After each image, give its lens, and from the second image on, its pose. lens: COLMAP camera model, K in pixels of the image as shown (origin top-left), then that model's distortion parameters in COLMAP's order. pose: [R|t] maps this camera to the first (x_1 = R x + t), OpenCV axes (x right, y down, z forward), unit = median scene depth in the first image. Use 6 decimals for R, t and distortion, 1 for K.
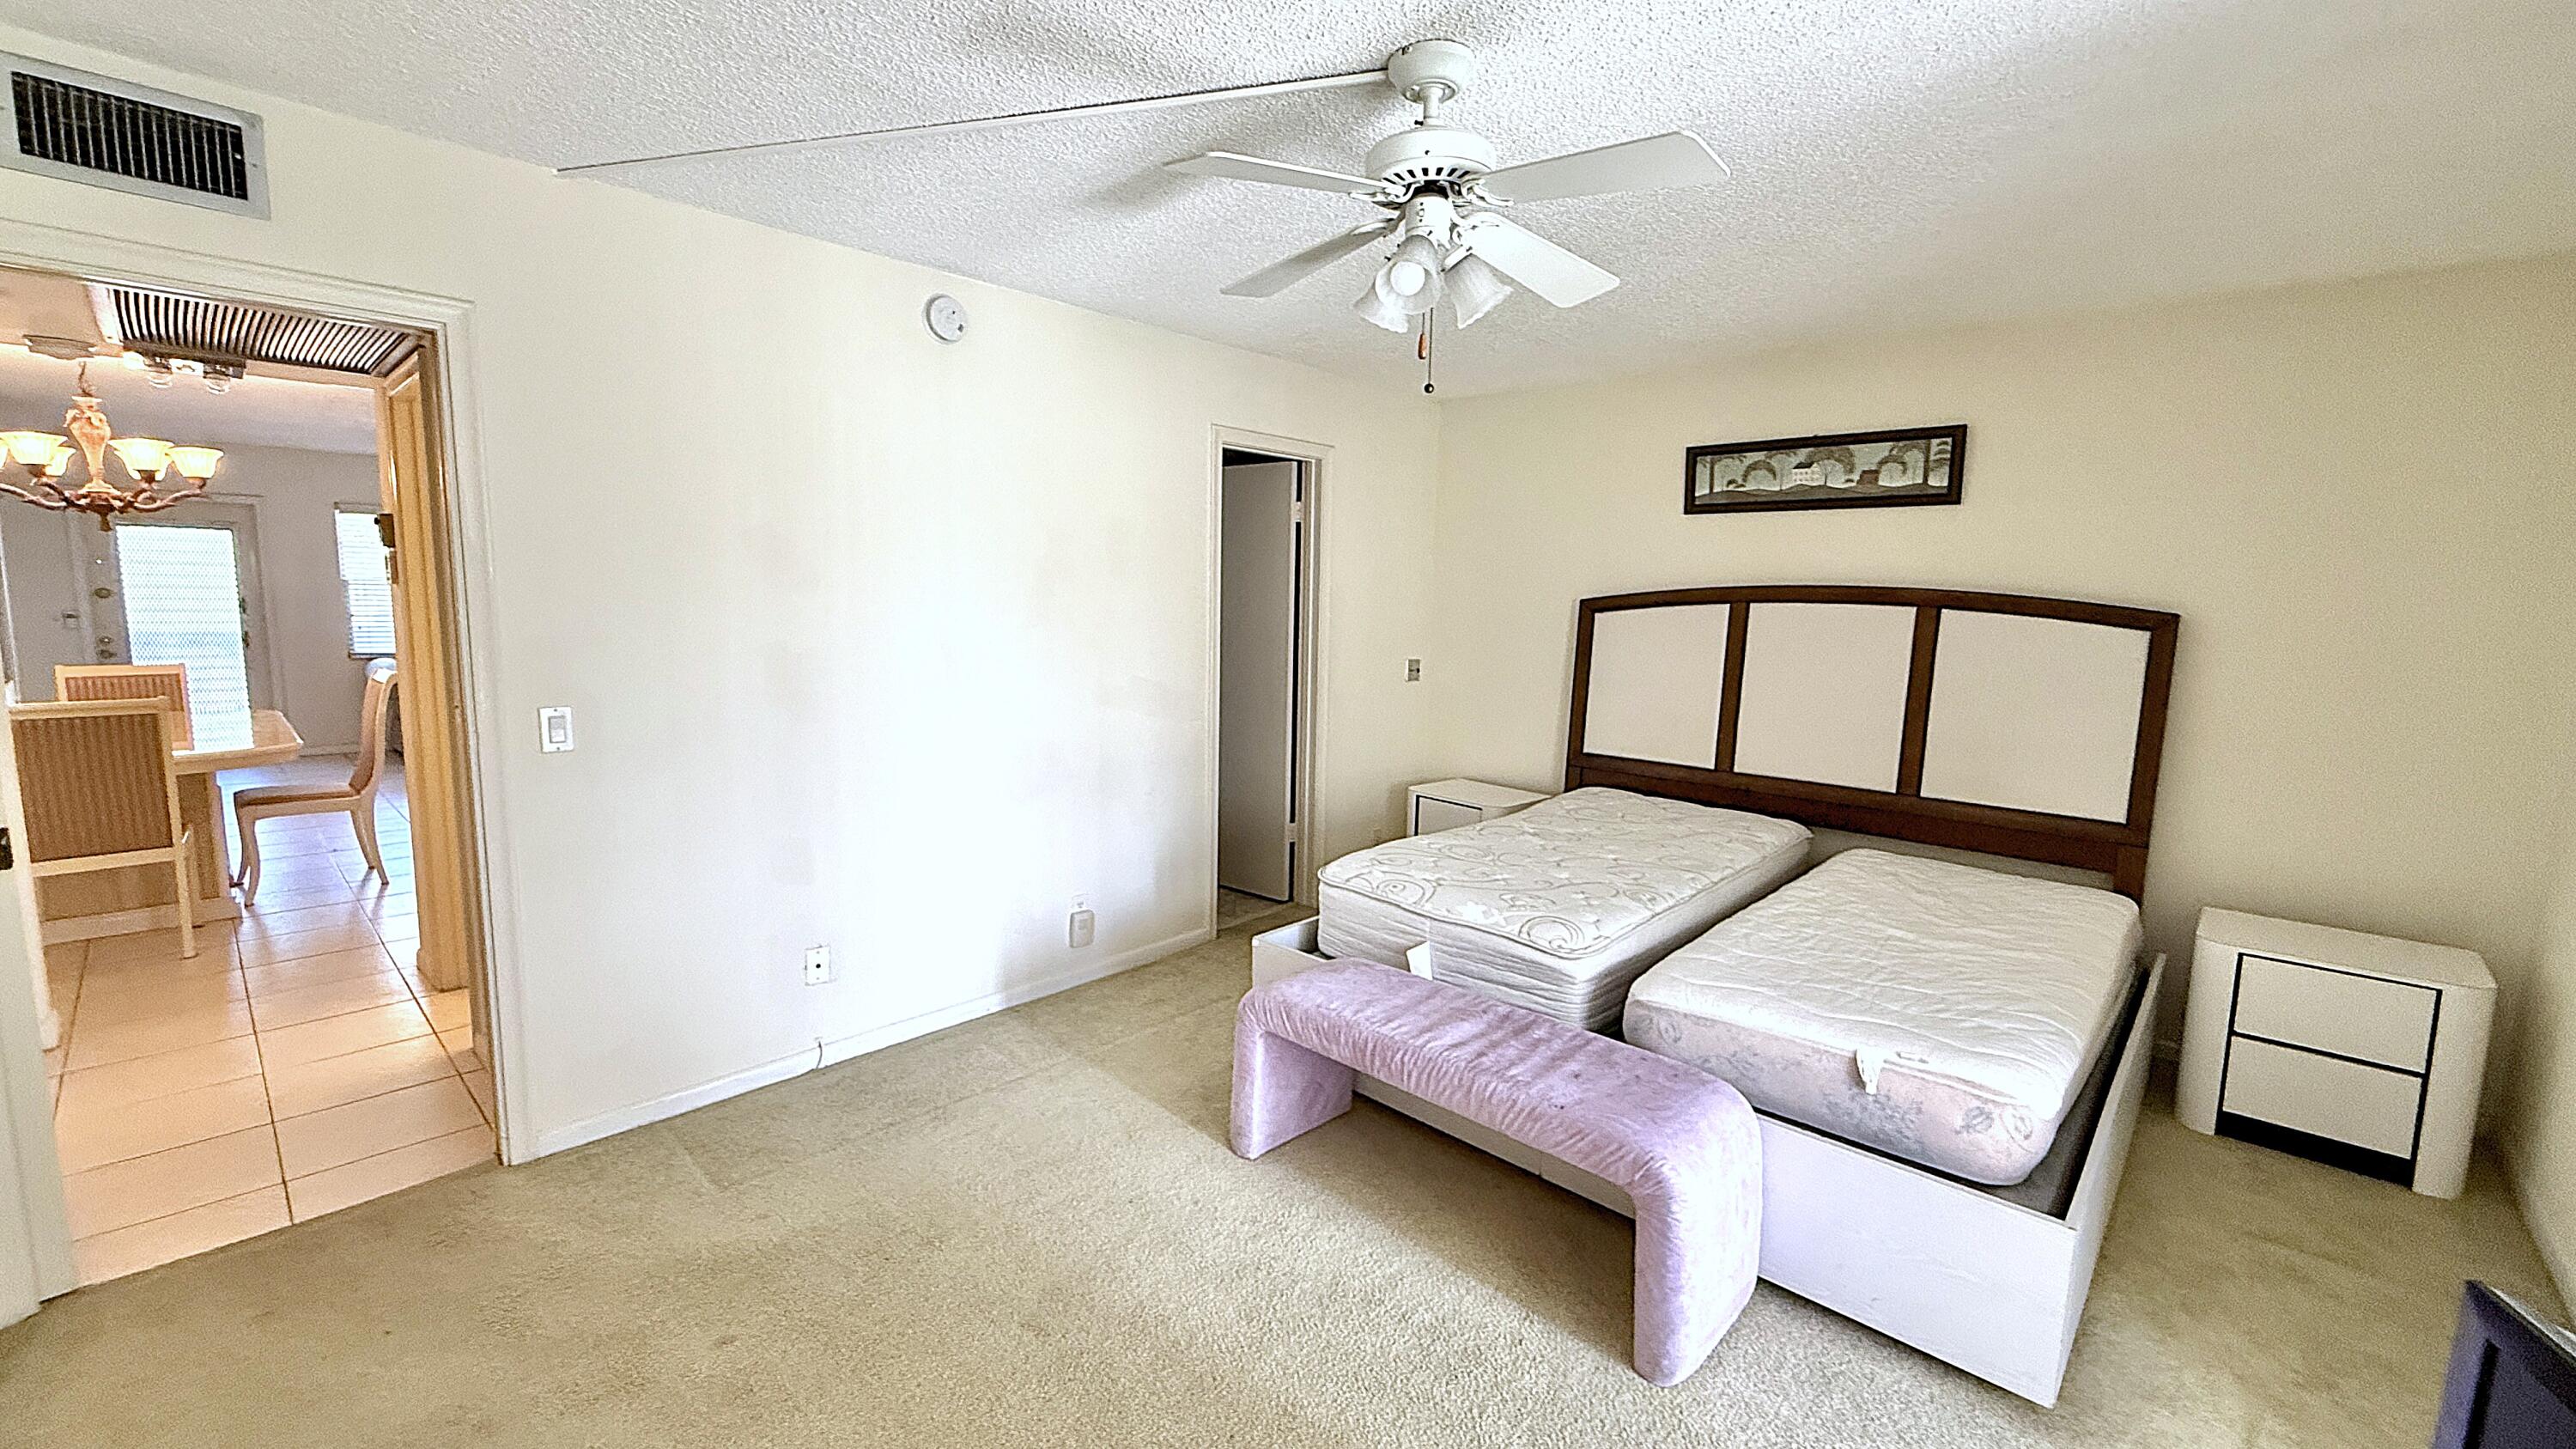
lens RADIAL K [[1022.5, 0, 1285.0], [0, 1022.5, 724.9], [0, 0, 1]] dist [-0.001576, 0.000478]
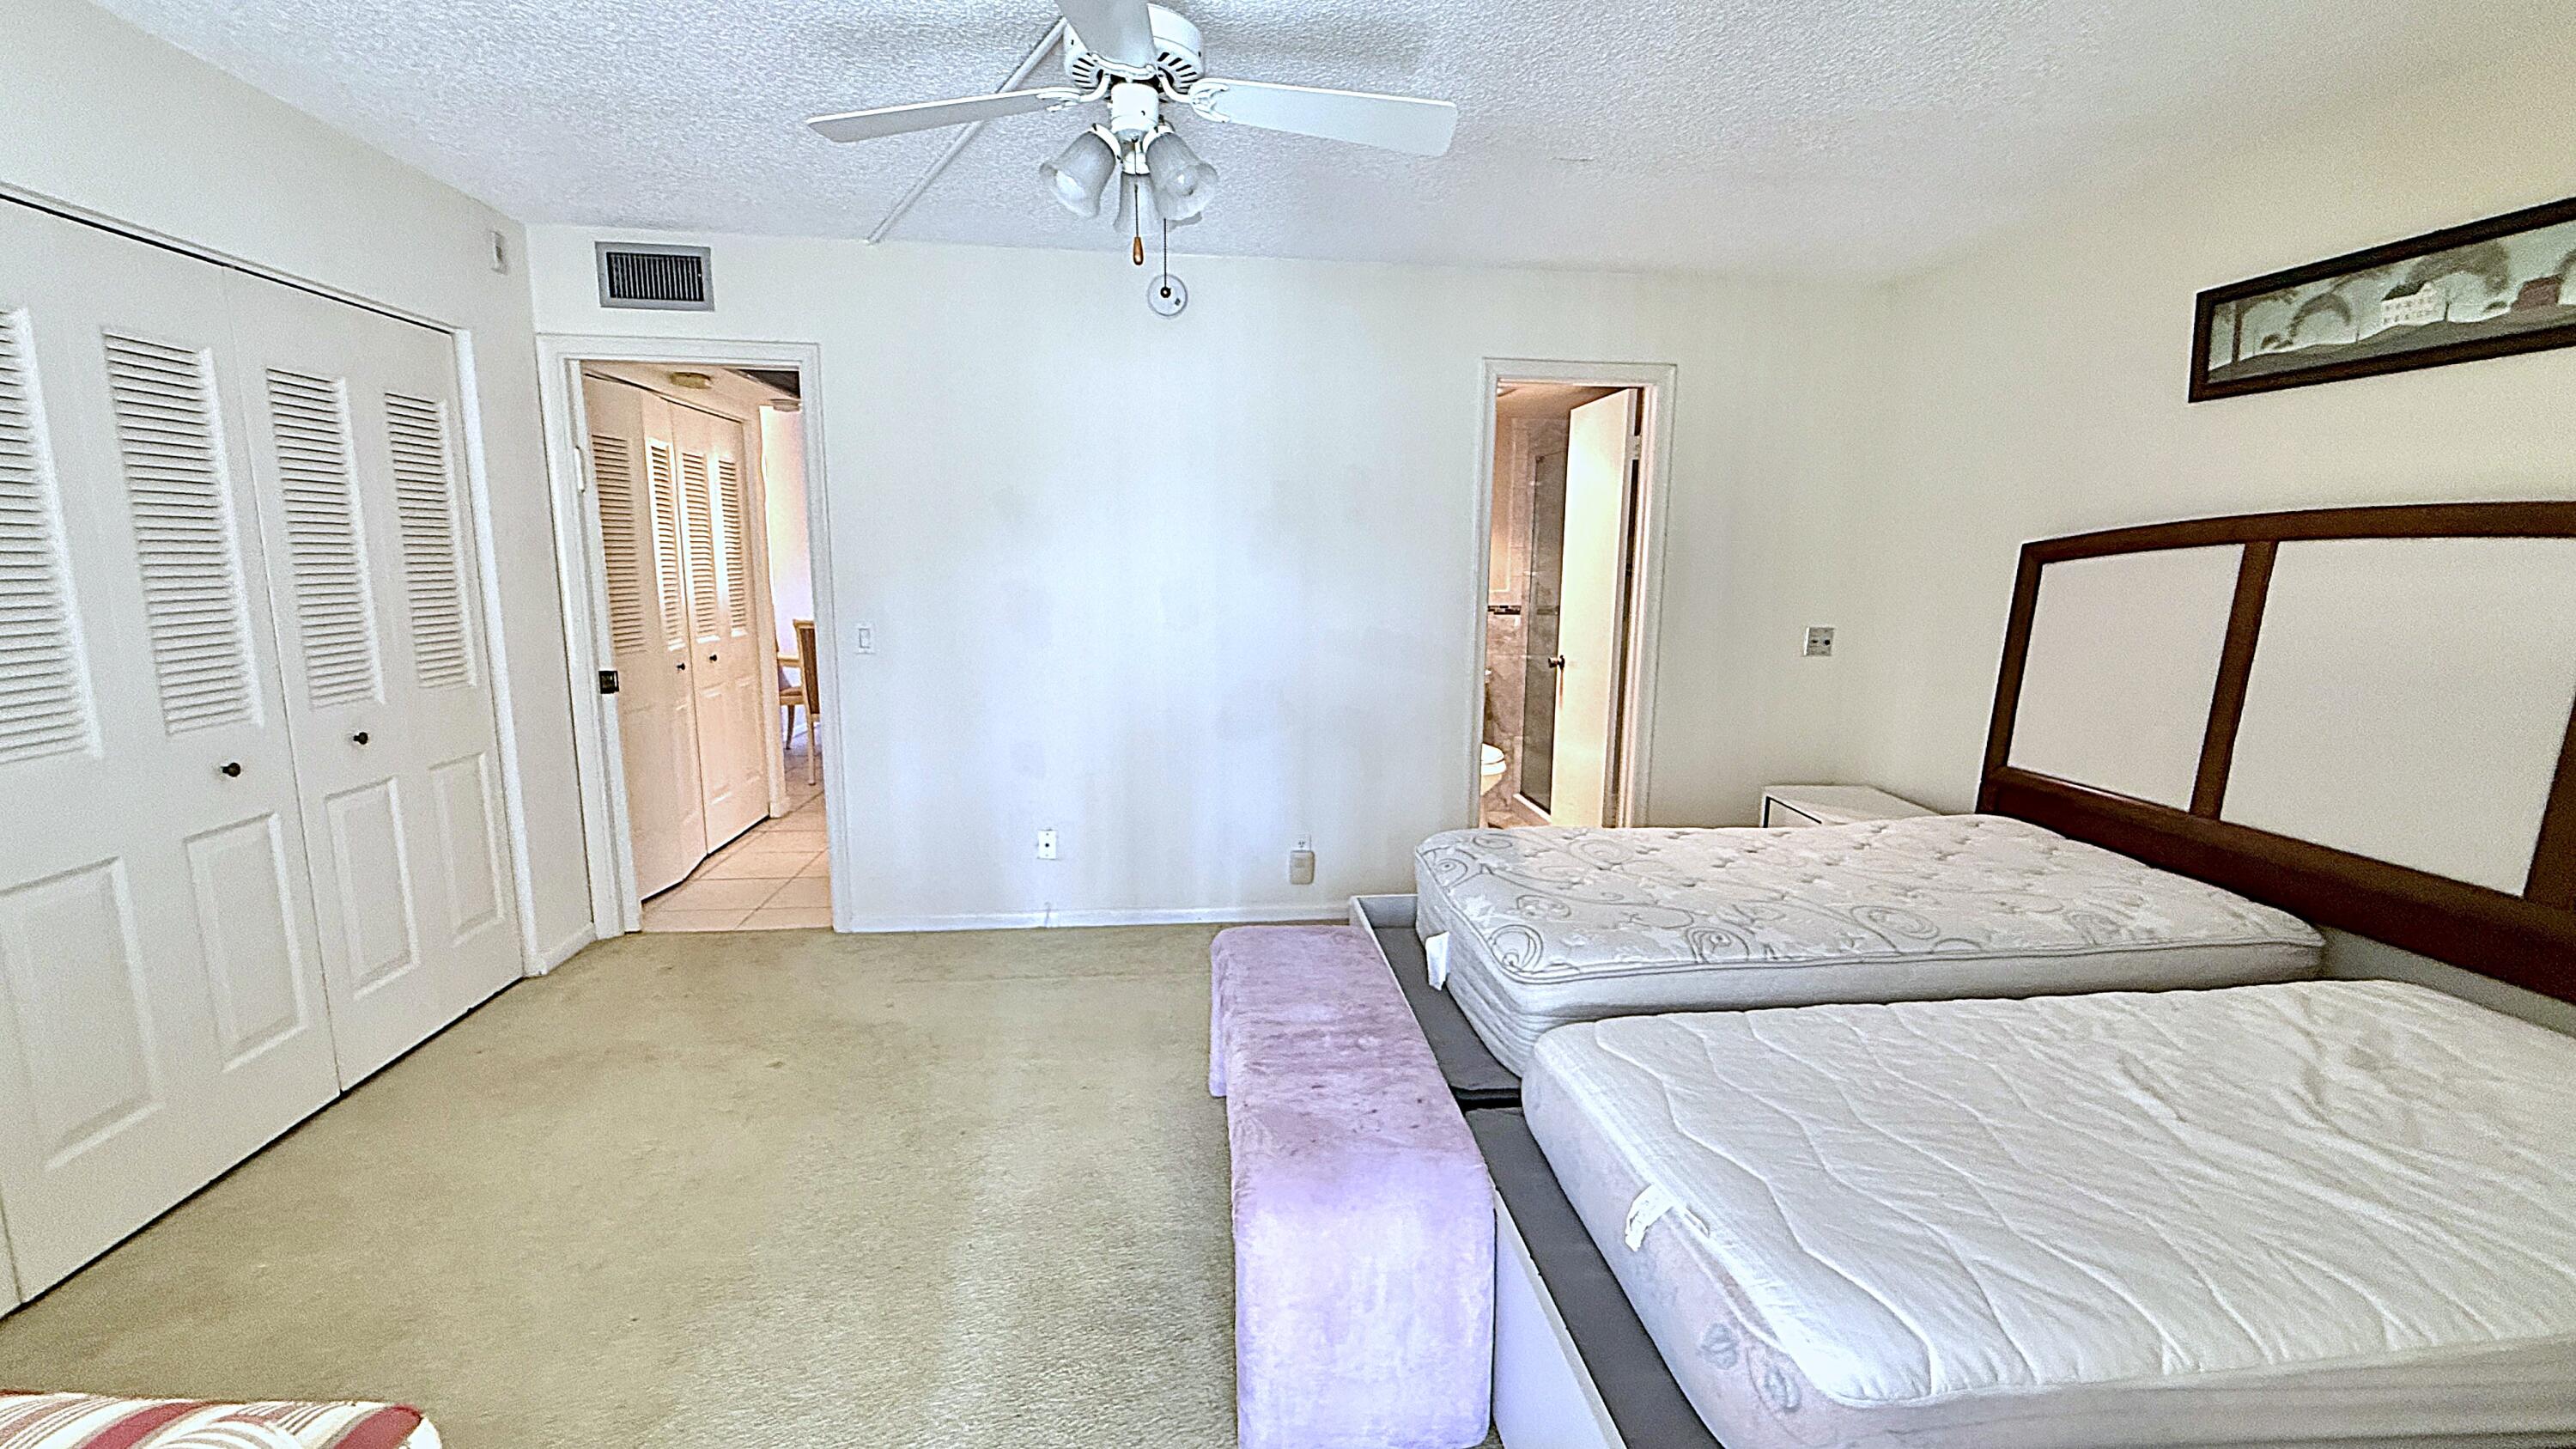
lens RADIAL K [[1022.5, 0, 1278.7], [0, 1022.5, 723.4], [0, 0, 1]] dist [-0.001576, 0.000478]
pose [[0.761104, 0.094311, -0.641736, 0.413527], [-0.079265, 0.995481, 0.052289, 0.001221], [0.643768, 0.011070, 0.765141, 0.175859]]
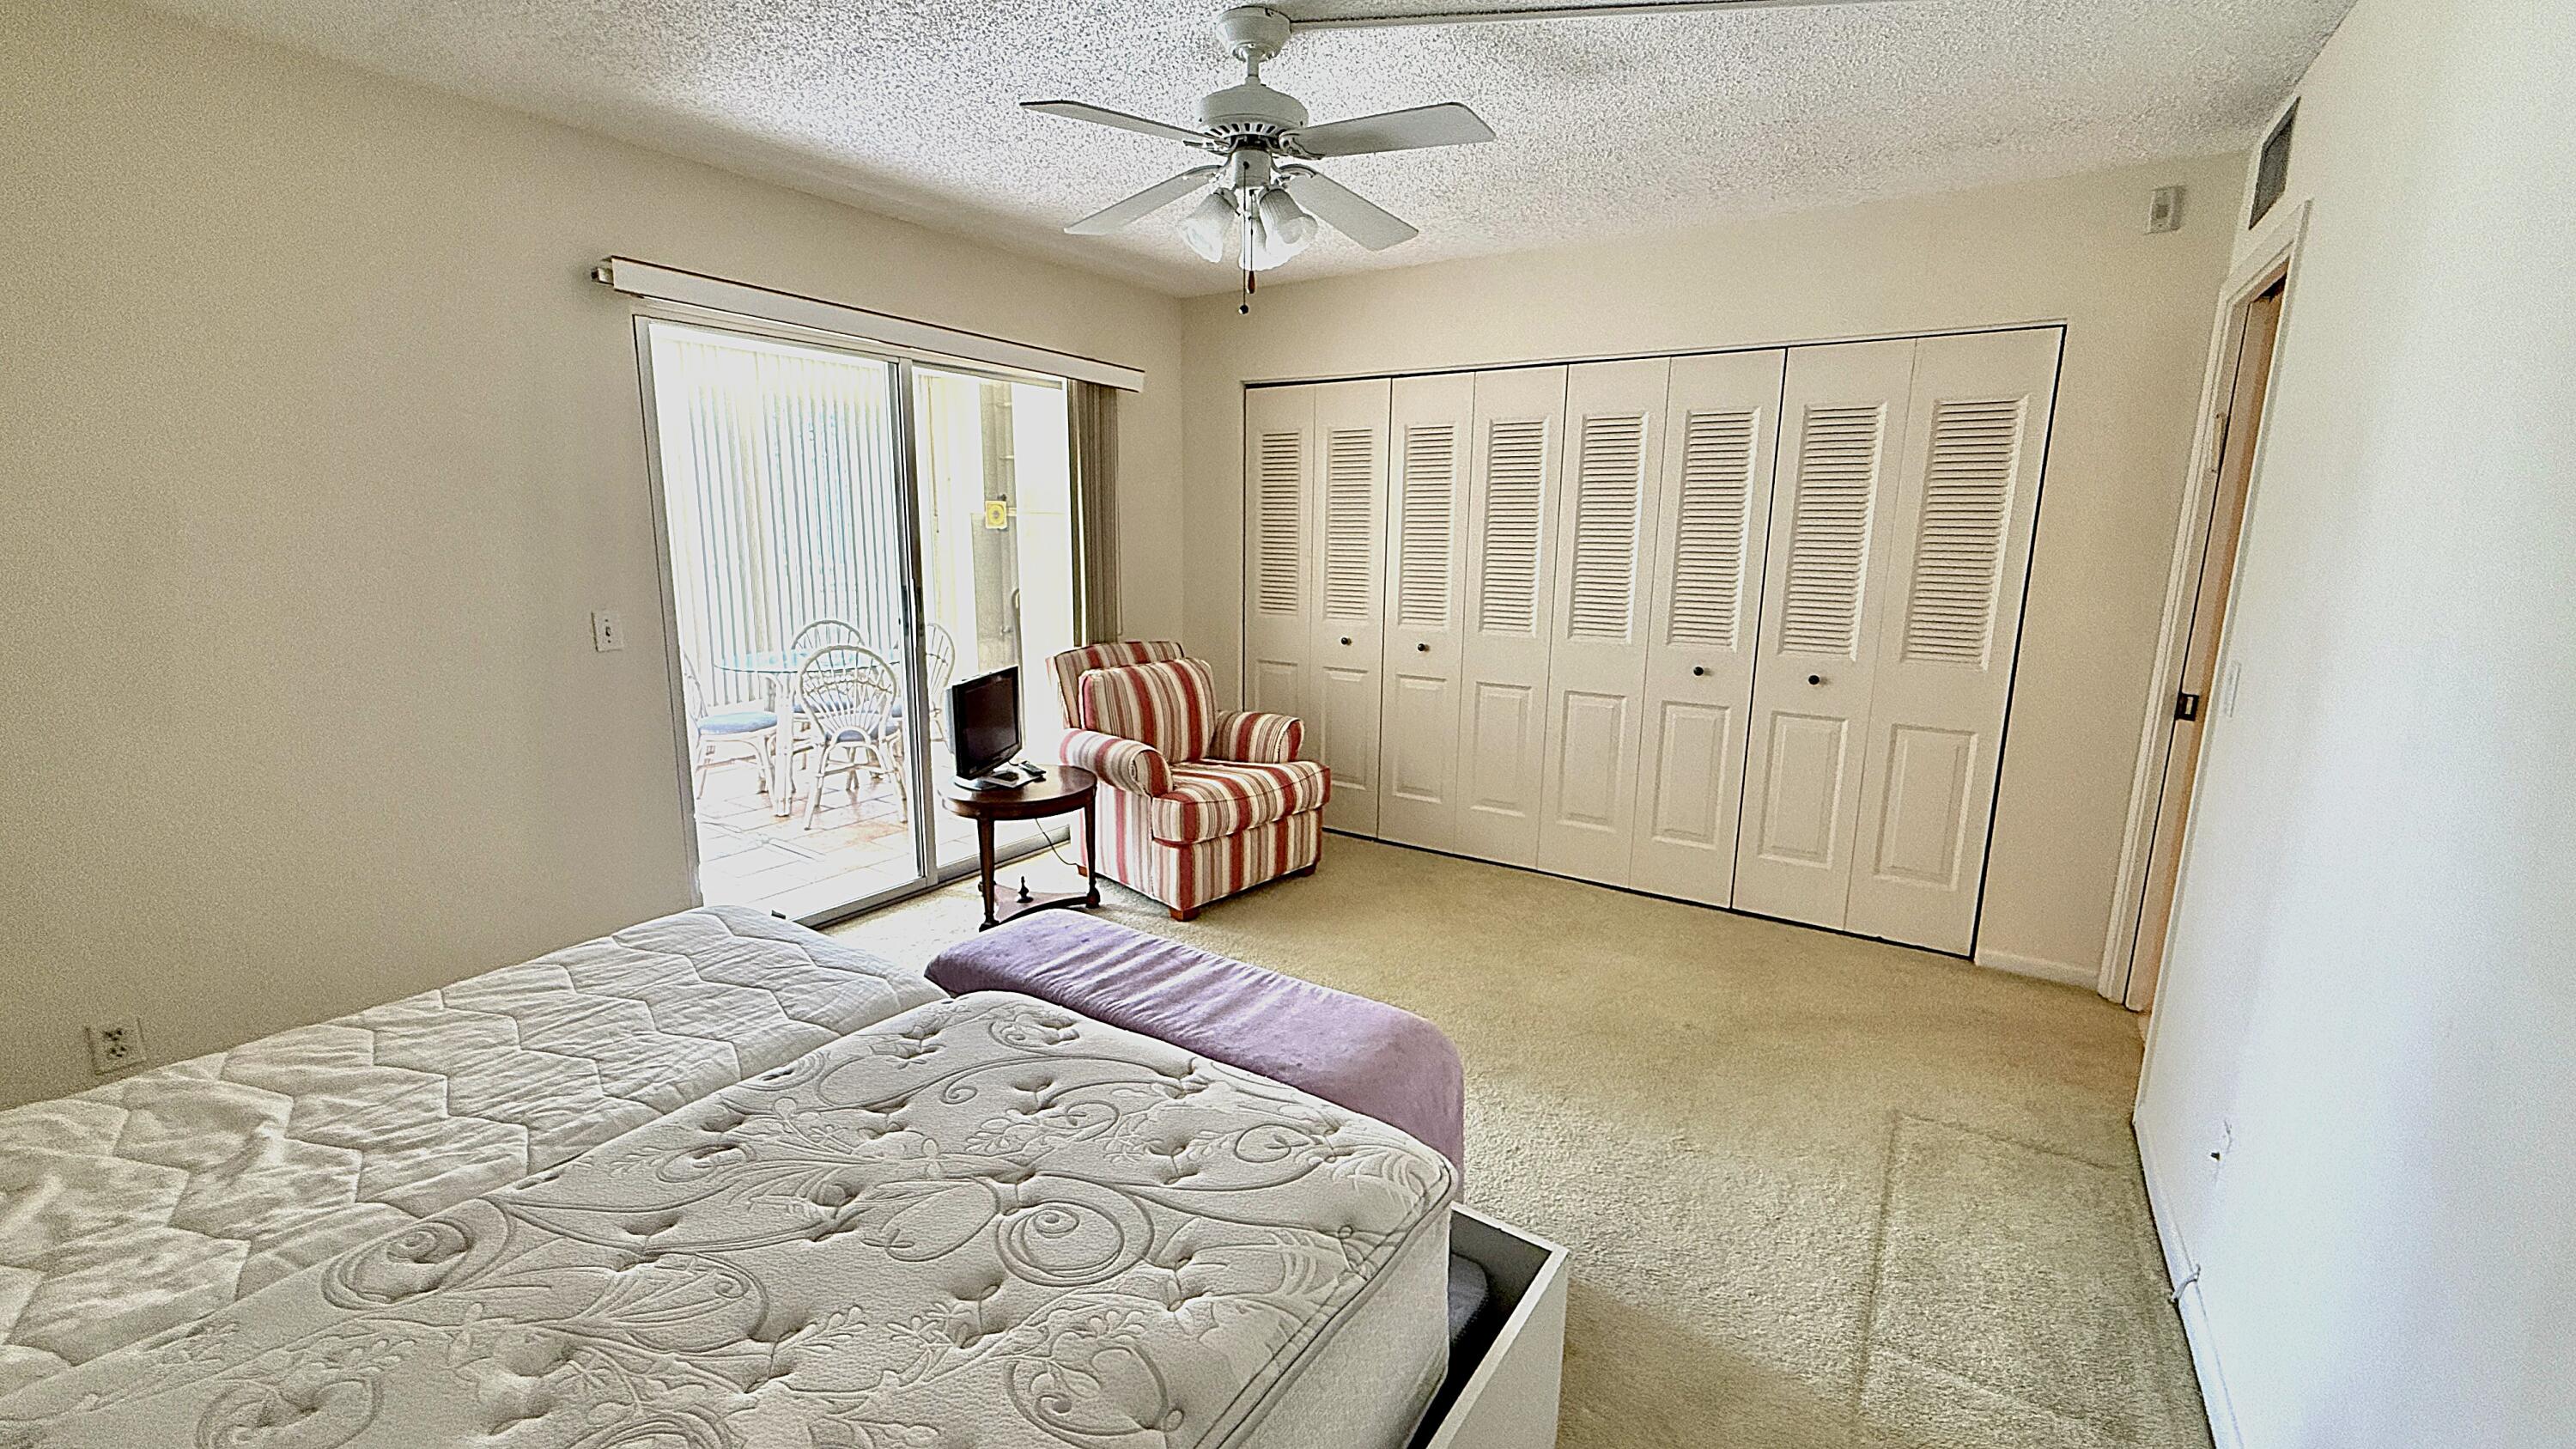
lens RADIAL K [[1022.5, 0, 1298.8], [0, 1022.5, 729.9], [0, 0, 1]] dist [-0.001576, 0.000478]
pose [[-0.981381, 0.006782, -0.191951, 0.146202], [-0.055579, 0.946593, 0.317604, -0.120684], [0.183854, 0.322359, -0.928592, 1.041612]]
